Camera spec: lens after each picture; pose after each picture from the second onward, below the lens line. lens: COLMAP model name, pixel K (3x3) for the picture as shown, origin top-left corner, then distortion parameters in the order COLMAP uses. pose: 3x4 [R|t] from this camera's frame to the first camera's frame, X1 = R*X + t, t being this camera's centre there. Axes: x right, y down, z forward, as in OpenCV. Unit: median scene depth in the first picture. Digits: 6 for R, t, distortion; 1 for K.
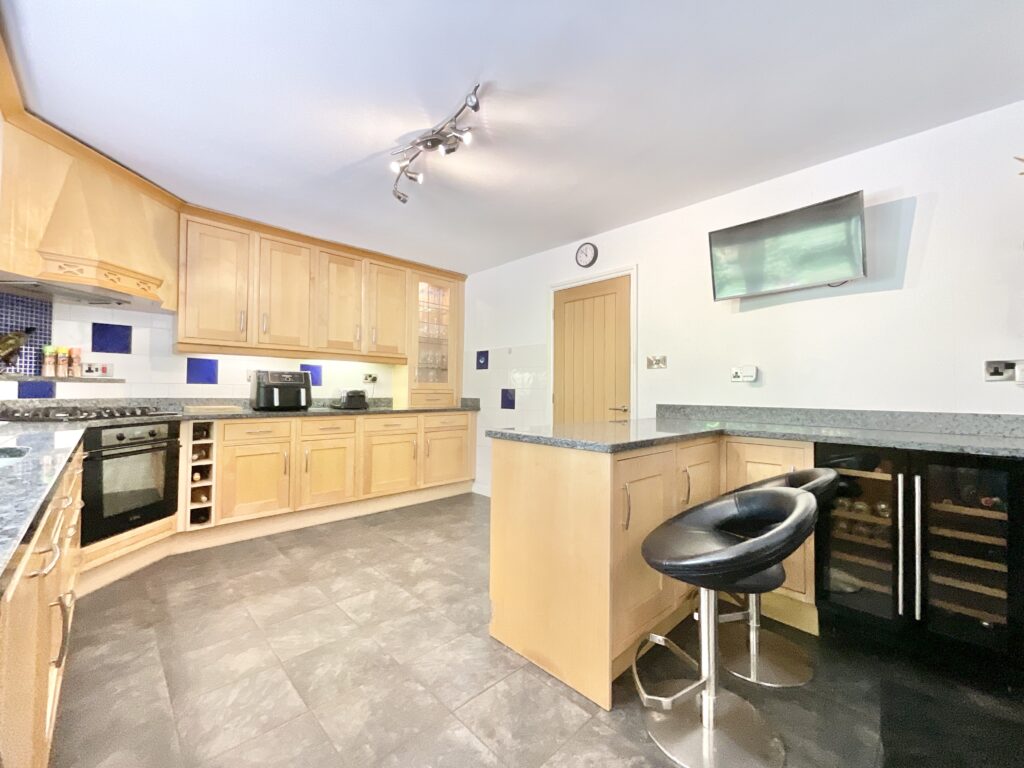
lens RADIAL K [[417.8, 0, 494.5], [0, 417.8, 381.2], [0, 0, 1]] dist [0.000584, 0.000640]
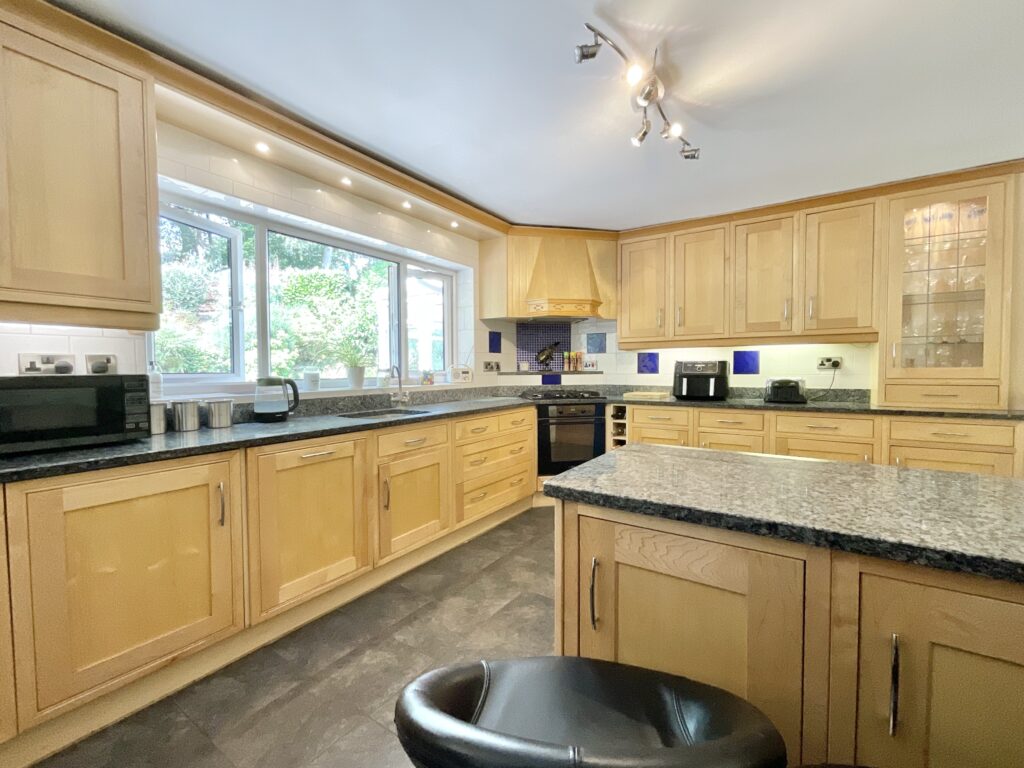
lens RADIAL K [[417.8, 0, 506.9], [0, 417.8, 381.4], [0, 0, 1]] dist [0.000584, 0.000640]
pose [[0.242738, 0.014255, -0.969987, 0.368545], [0.029731, 0.999313, 0.022126, -0.010876], [0.969636, -0.034209, 0.242147, 0.311750]]
